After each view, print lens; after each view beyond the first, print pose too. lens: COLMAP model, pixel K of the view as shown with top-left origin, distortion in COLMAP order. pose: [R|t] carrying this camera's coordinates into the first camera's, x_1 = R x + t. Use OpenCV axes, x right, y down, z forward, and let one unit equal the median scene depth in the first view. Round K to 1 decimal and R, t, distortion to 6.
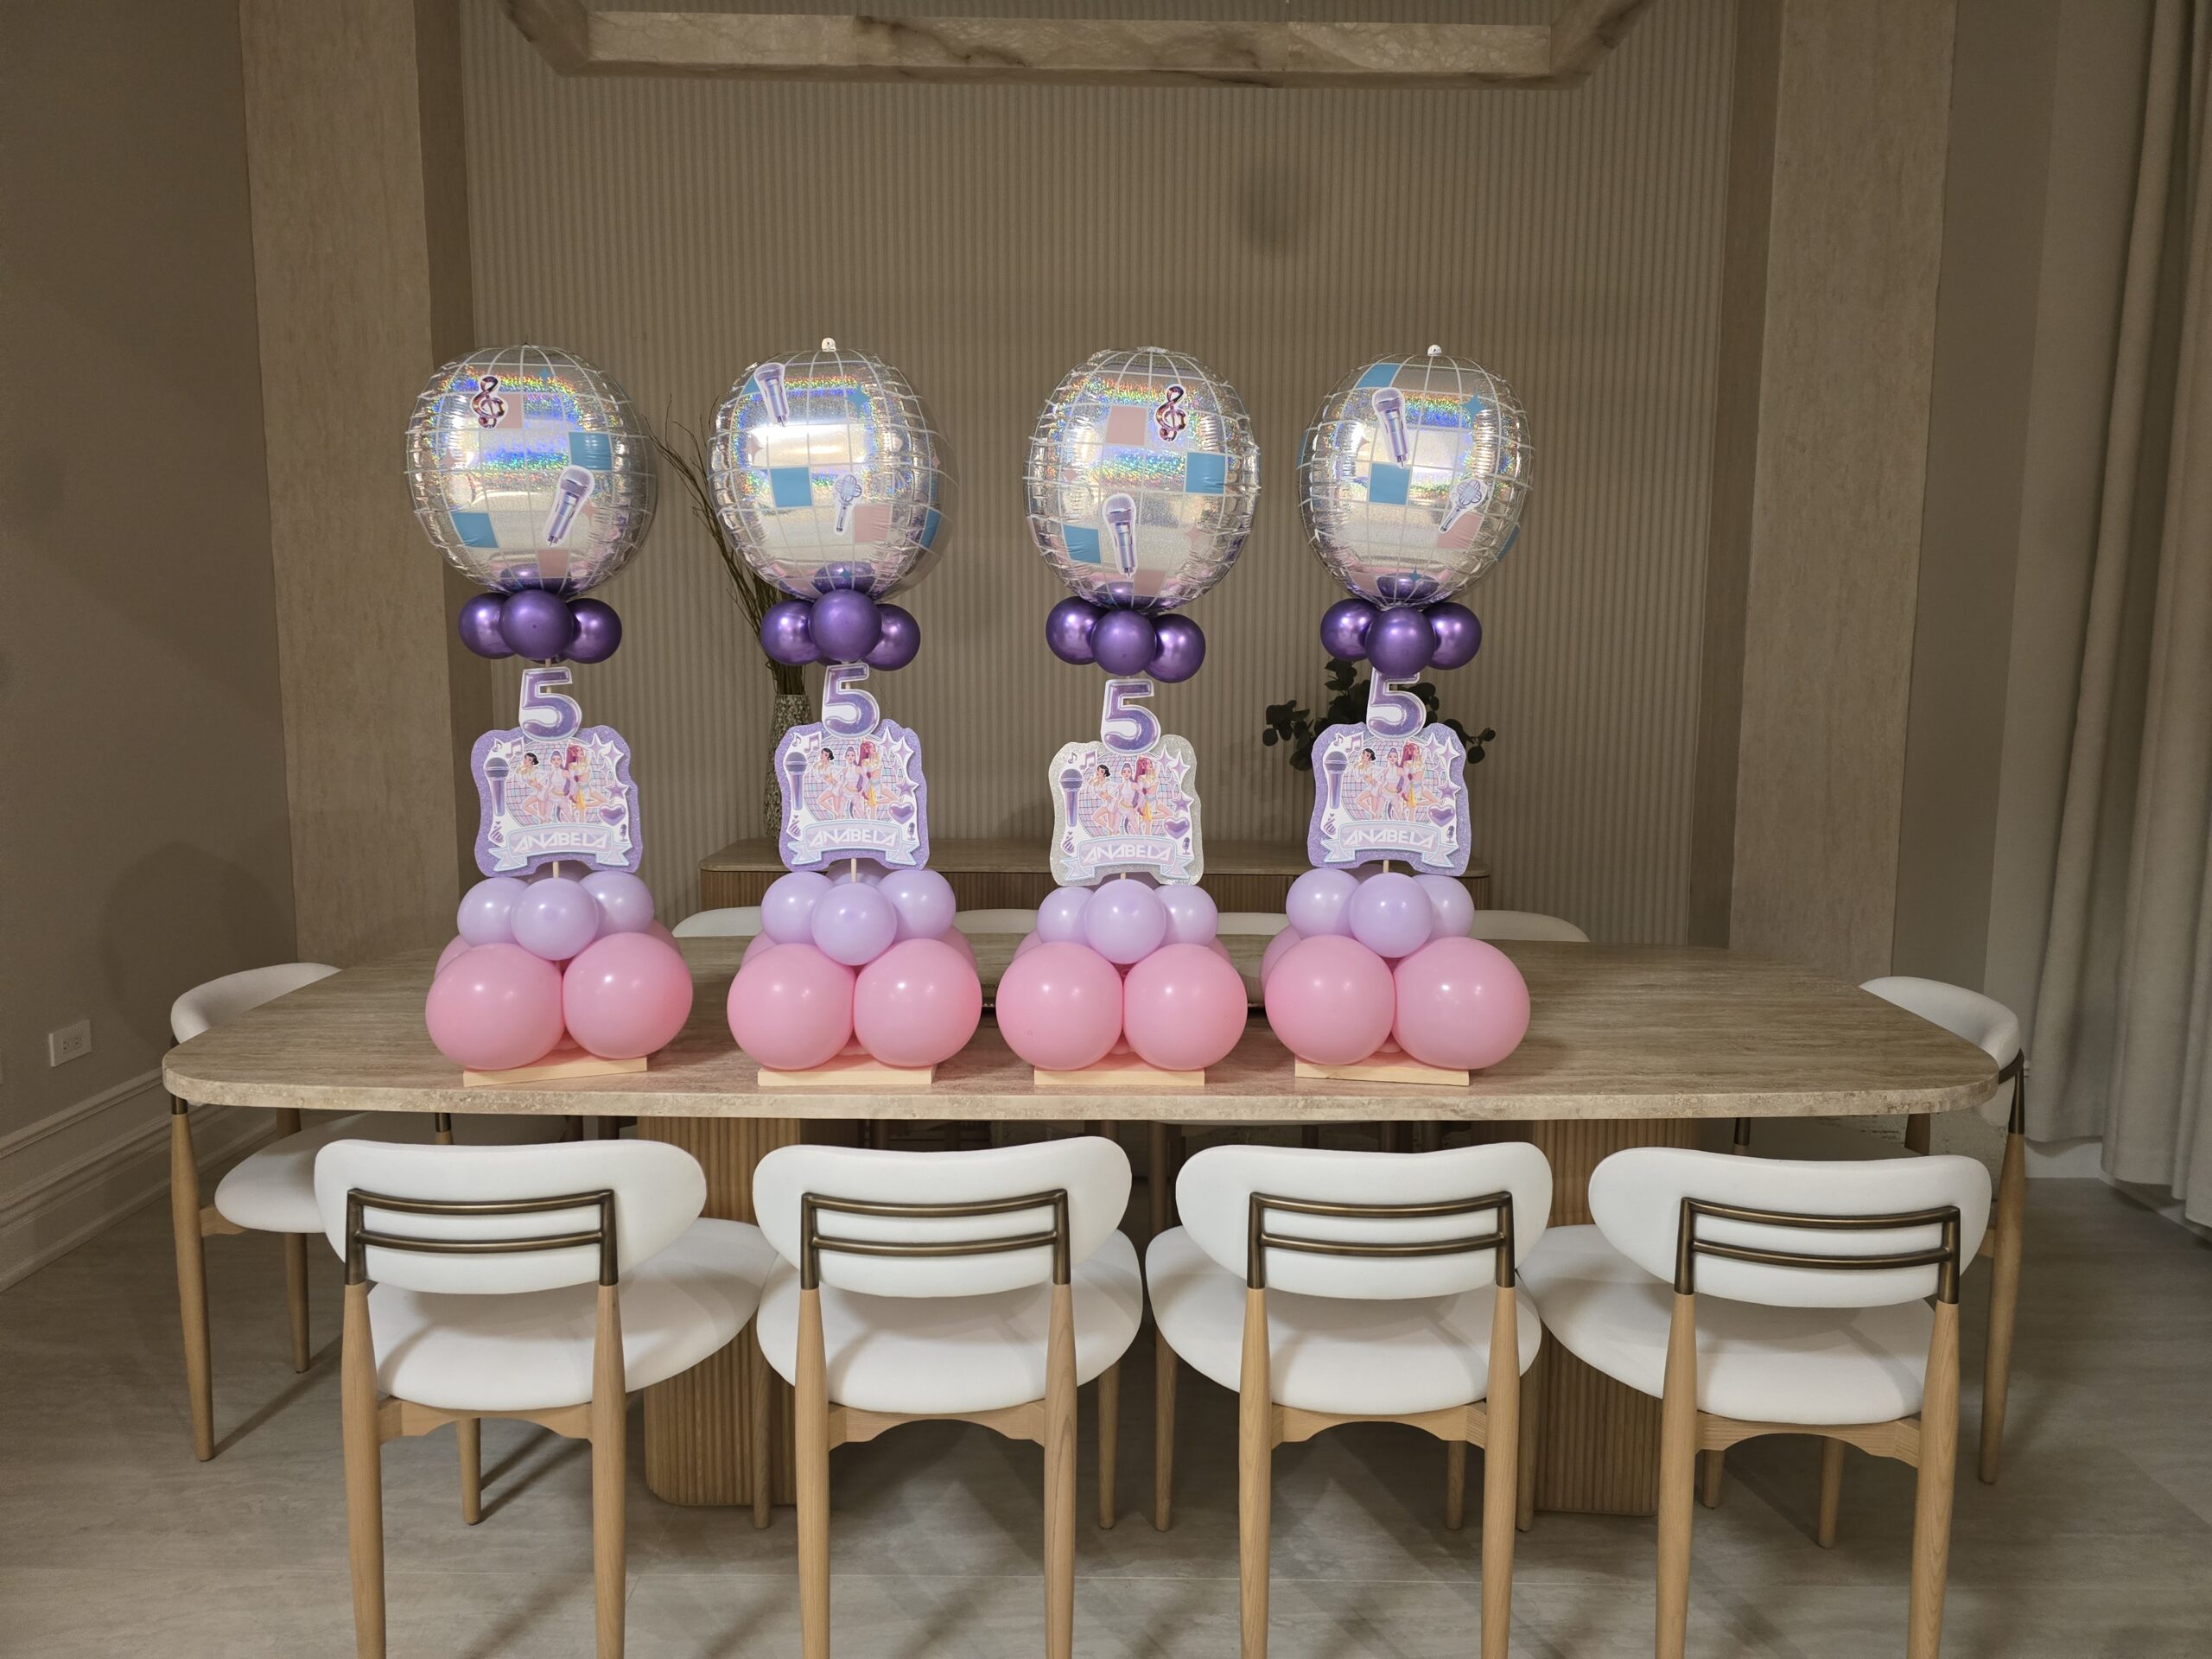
lens RADIAL K [[1436.5, 0, 1112.0], [0, 1436.5, 796.8], [0, 0, 1]] dist [0.150959, -0.236134]
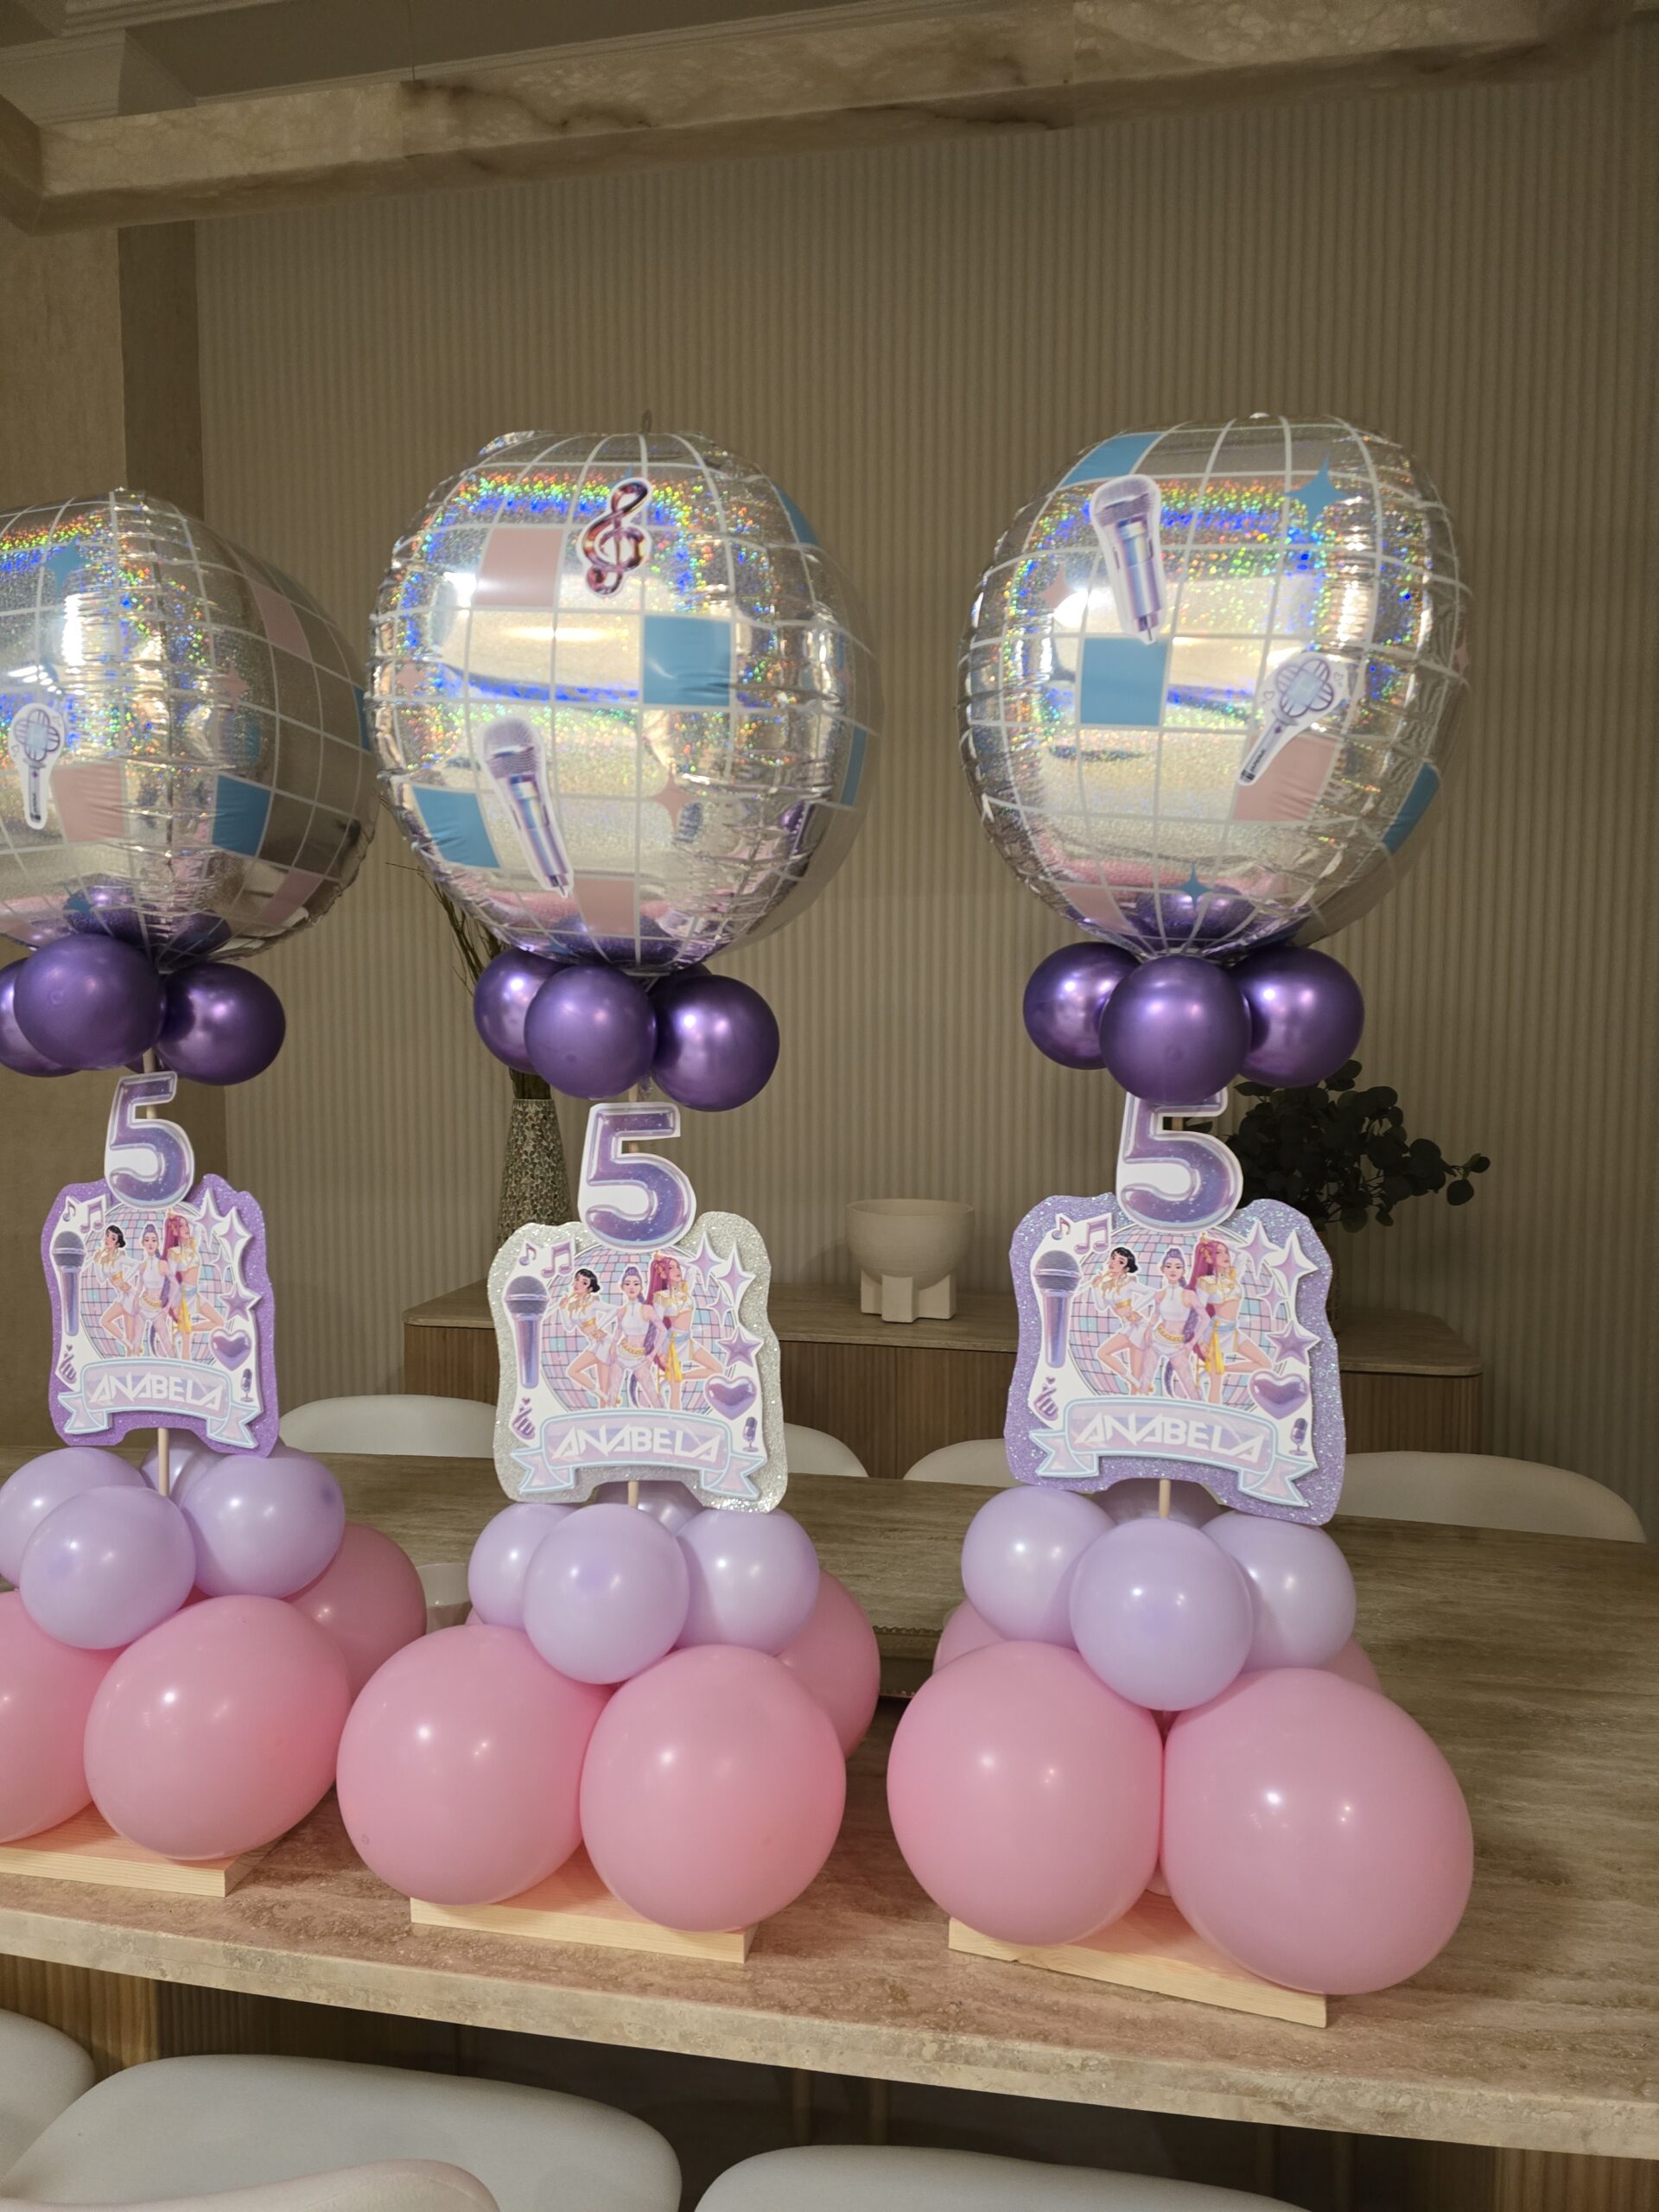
lens RADIAL K [[1465.8, 0, 816.0], [0, 1465.8, 1127.7], [0, 0, 1]] dist [0.085037, -0.085372]
pose [[0.980527, 0.008407, -0.196206, 0.175106], [-0.016203, 0.999140, -0.038161, -0.053757], [0.195716, 0.040597, 0.979820, 0.497931]]
